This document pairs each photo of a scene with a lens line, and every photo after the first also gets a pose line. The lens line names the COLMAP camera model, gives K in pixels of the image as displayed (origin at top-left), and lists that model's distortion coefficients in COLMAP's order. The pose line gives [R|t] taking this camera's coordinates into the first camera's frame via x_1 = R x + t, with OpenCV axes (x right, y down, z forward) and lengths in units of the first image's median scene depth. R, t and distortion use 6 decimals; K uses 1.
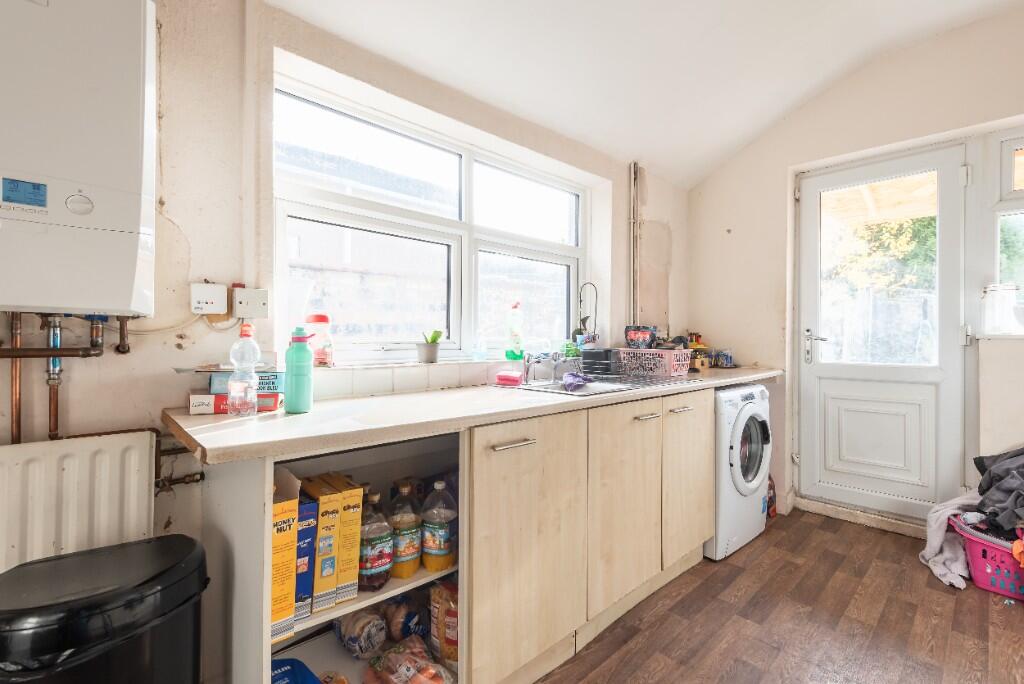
lens RADIAL K [[463.1, 0, 509.9], [0, 463.1, 339.8], [0, 0, 1]] dist [0.033224, -0.009008]
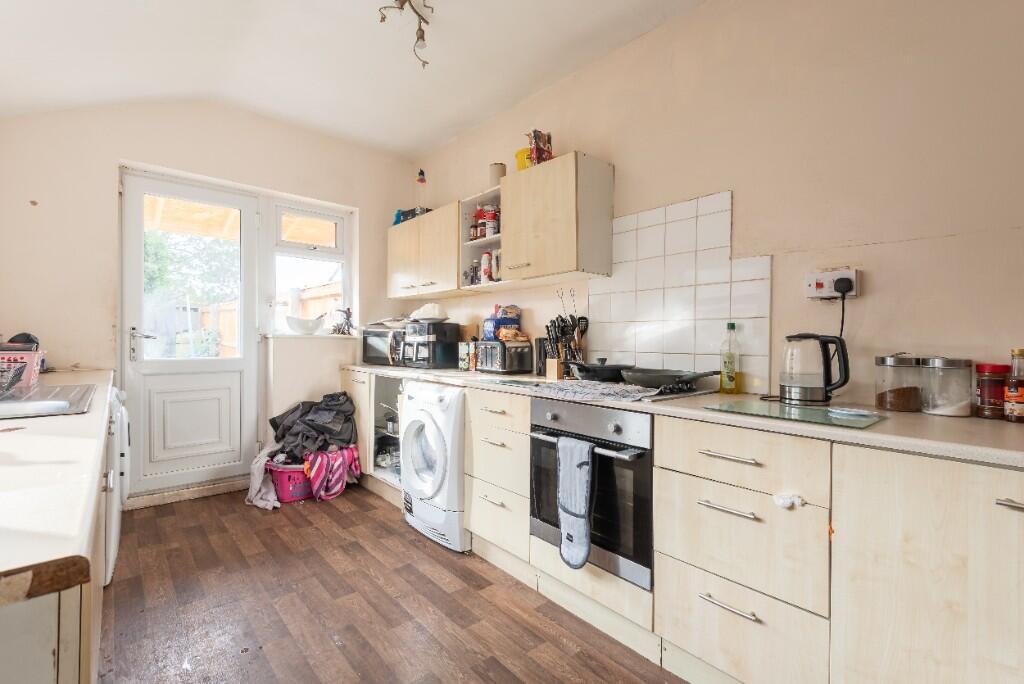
lens RADIAL K [[463.1, 0, 509.9], [0, 463.1, 339.8], [0, 0, 1]] dist [0.033224, -0.009008]
pose [[0.073505, -0.006157, 0.997276, -0.374029], [-0.000932, 0.999980, 0.006243, -0.003822], [-0.997294, -0.001388, 0.073498, 0.156363]]
